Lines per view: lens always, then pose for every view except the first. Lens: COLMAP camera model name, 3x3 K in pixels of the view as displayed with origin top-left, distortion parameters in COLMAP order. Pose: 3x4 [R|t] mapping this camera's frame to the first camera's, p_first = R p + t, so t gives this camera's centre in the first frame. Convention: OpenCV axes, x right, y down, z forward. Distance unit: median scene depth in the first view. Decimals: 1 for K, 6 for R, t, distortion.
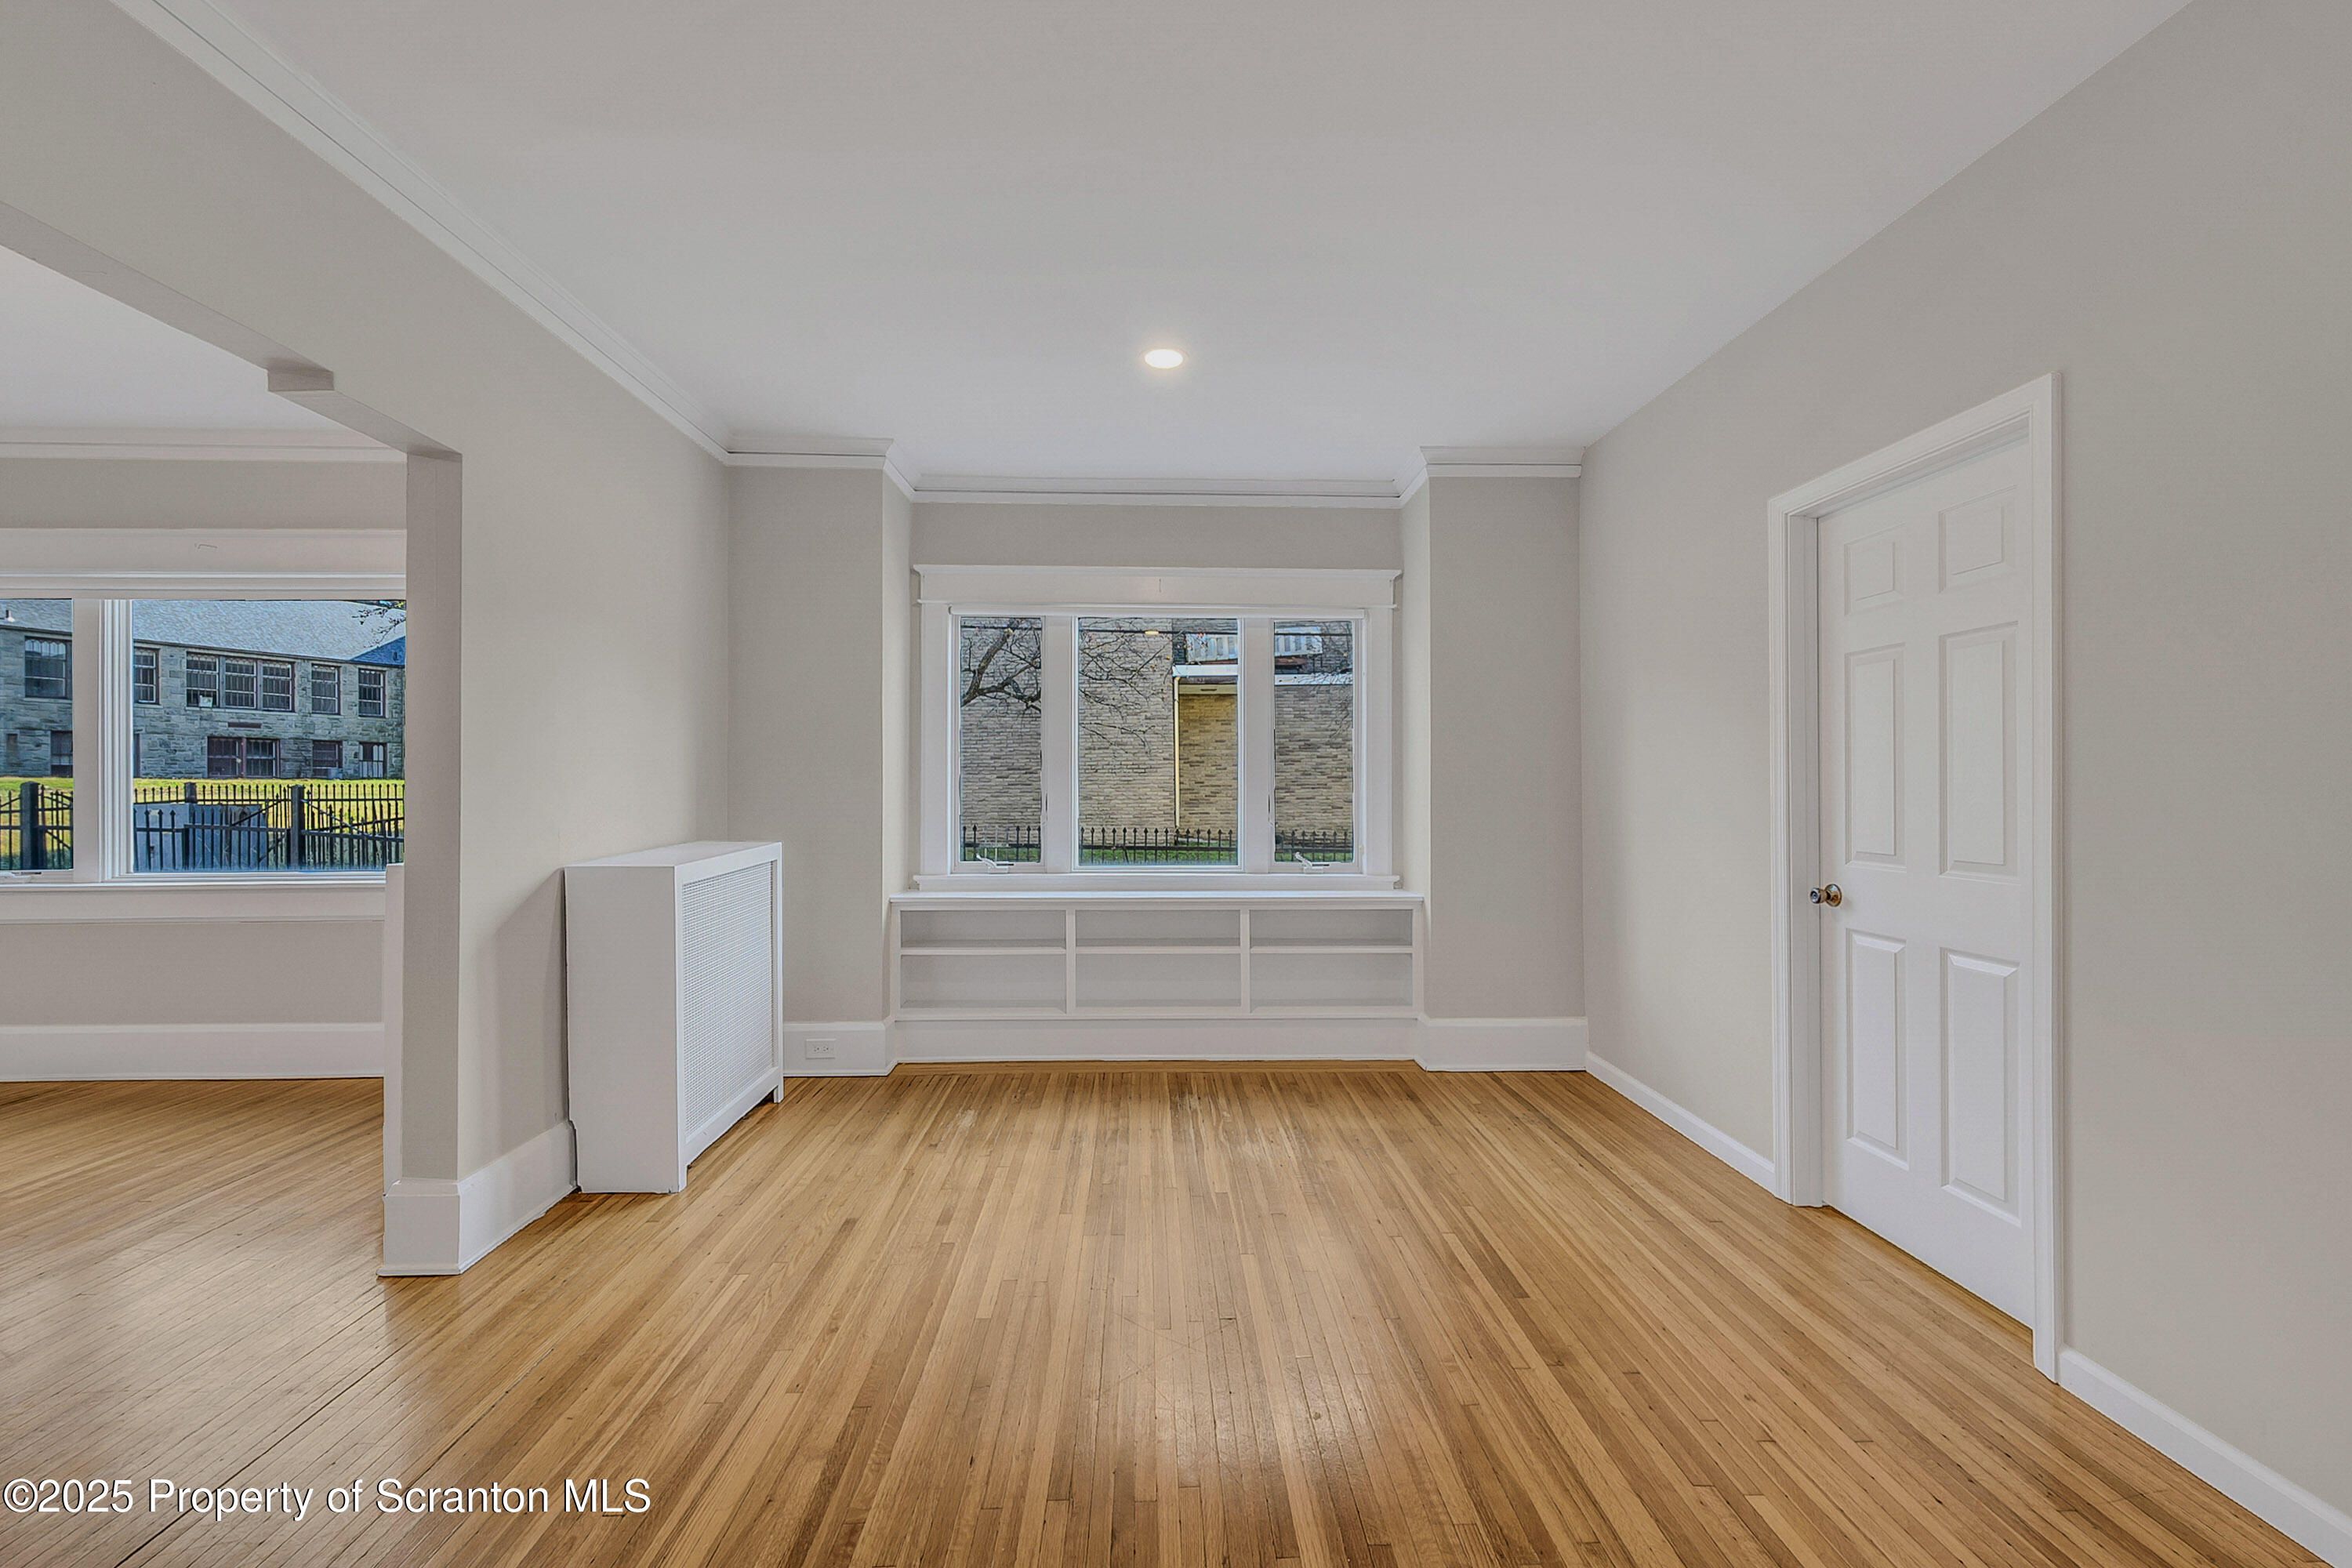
lens RADIAL K [[1120.0, 0, 1176.0], [0, 1120.0, 784.0], [0, 0, 1]] dist [0.000466, 0.000071]
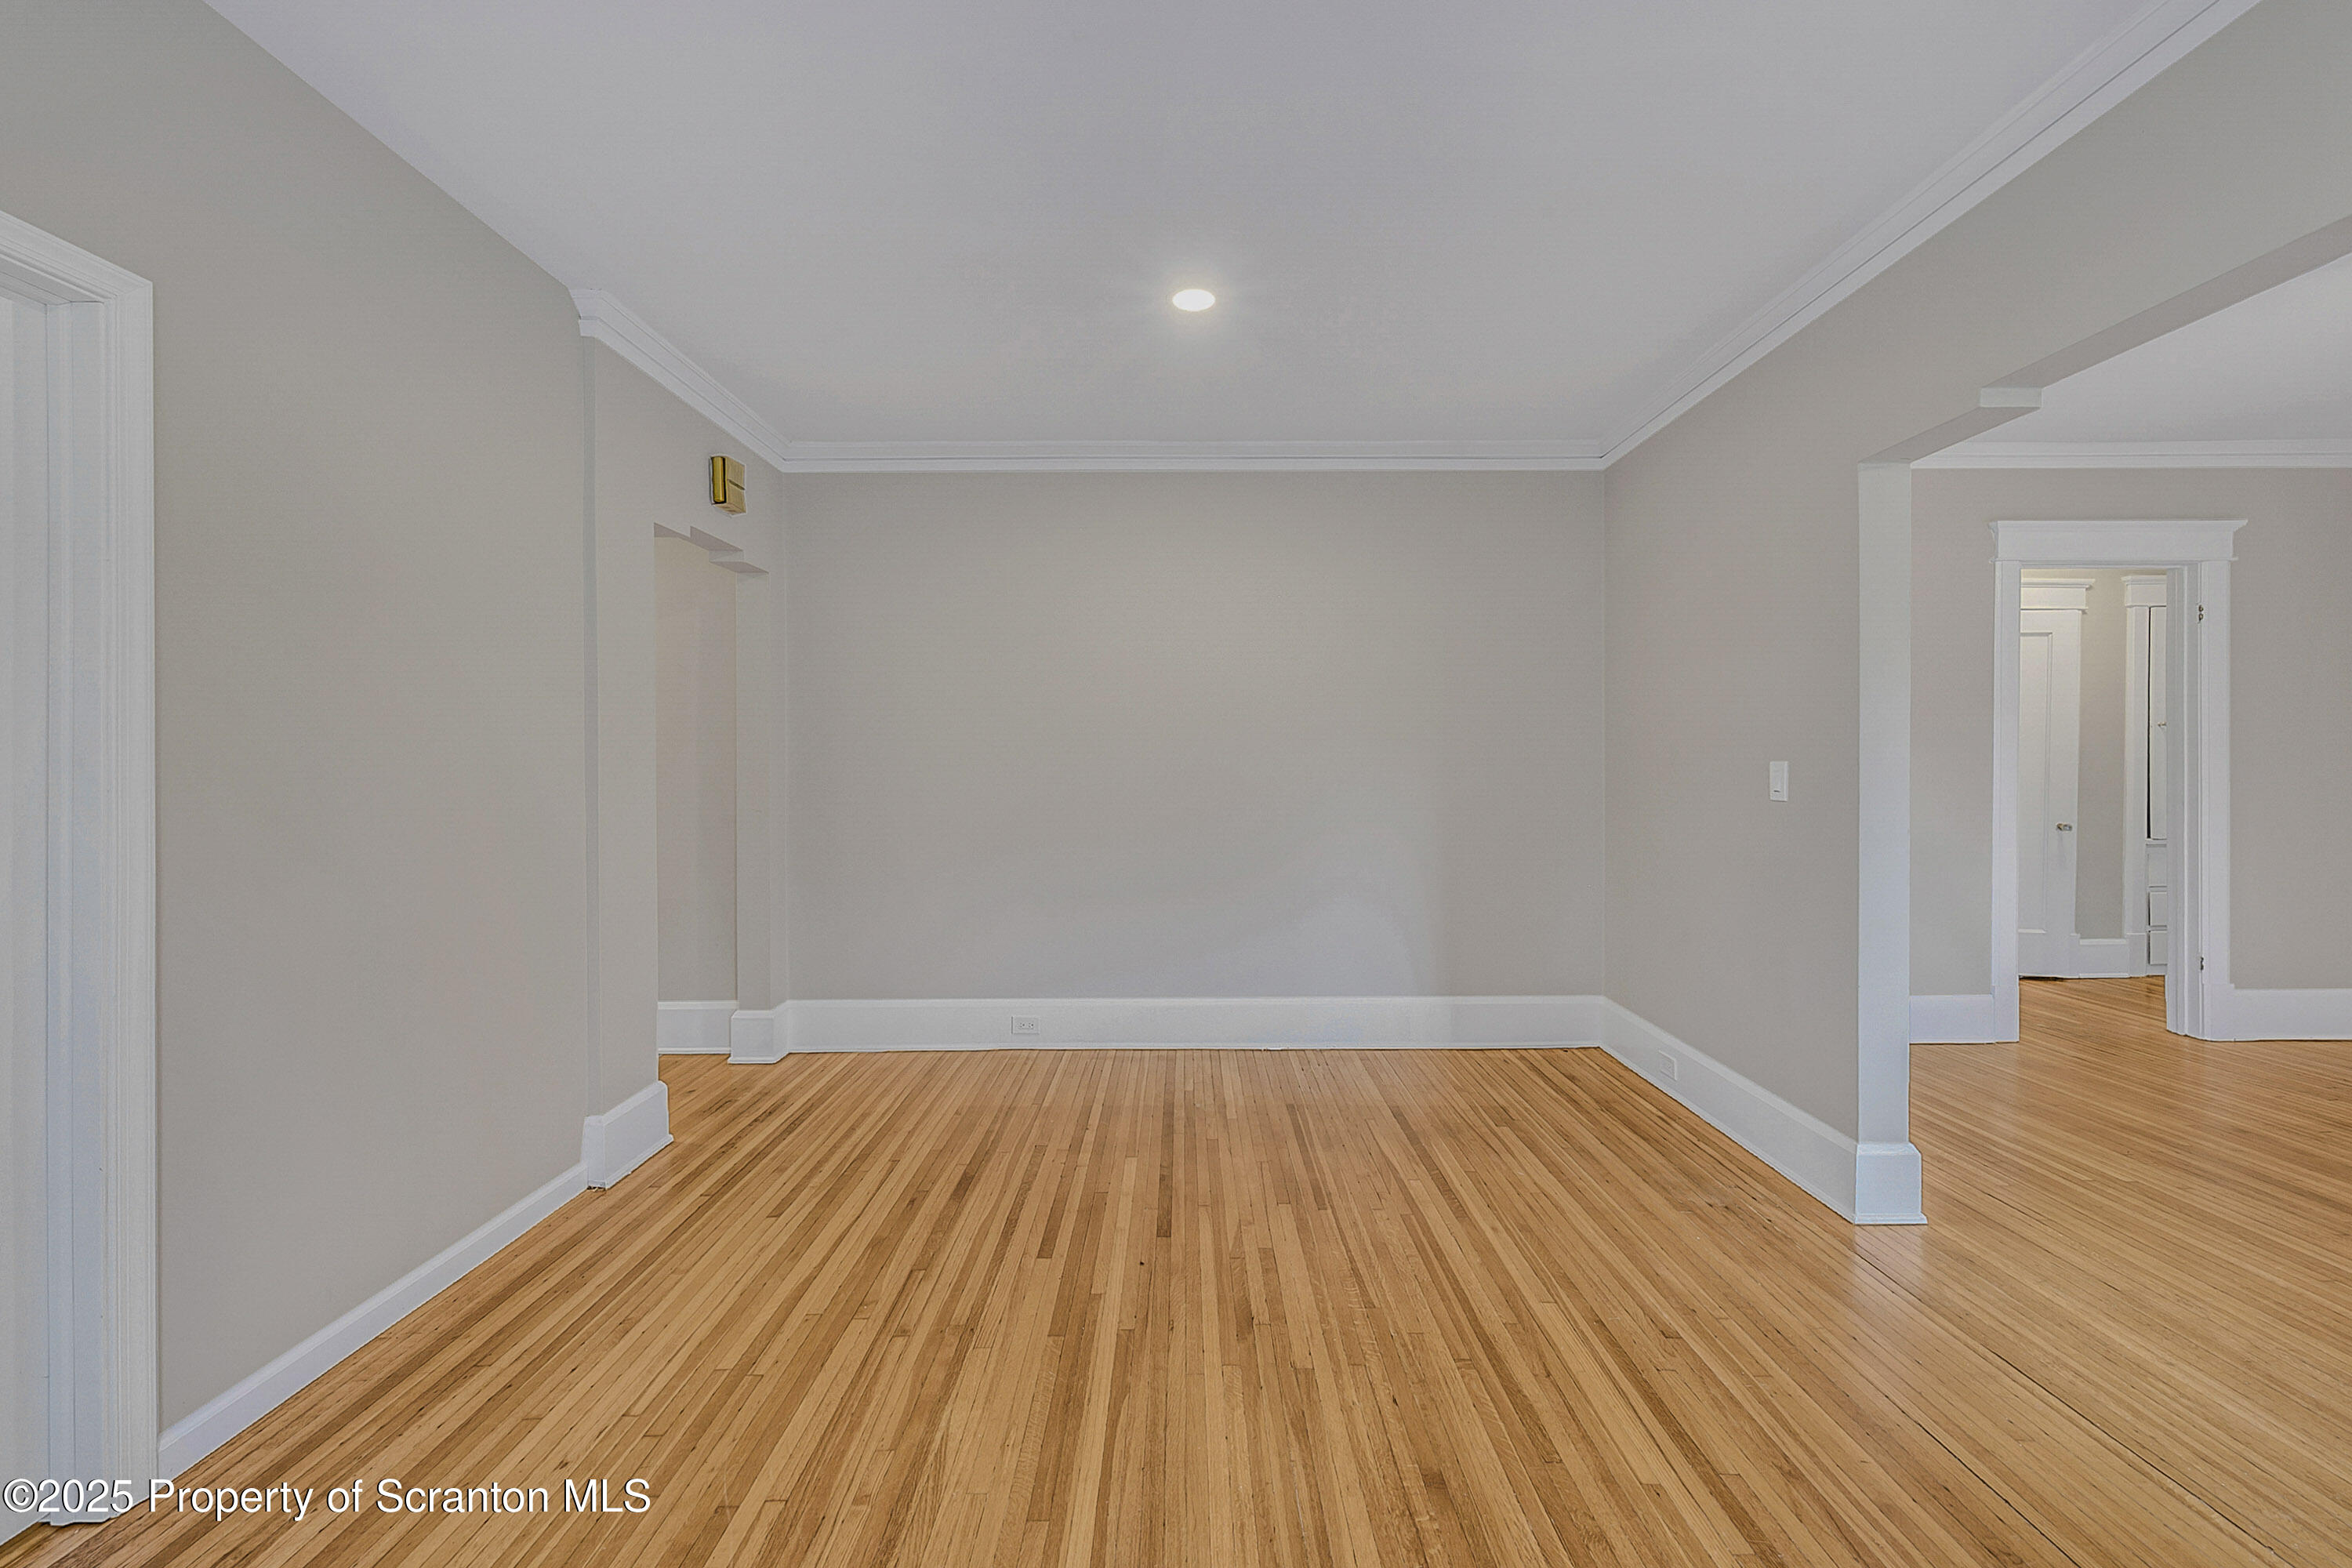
lens RADIAL K [[1120.0, 0, 1176.0], [0, 1120.0, 784.0], [0, 0, 1]] dist [0.000466, 0.000071]
pose [[-0.999542, -0.000009, 0.030251, -0.003557], [0.000239, 0.999966, 0.008188, -0.000745], [-0.030250, 0.008192, -0.999509, 2.118434]]
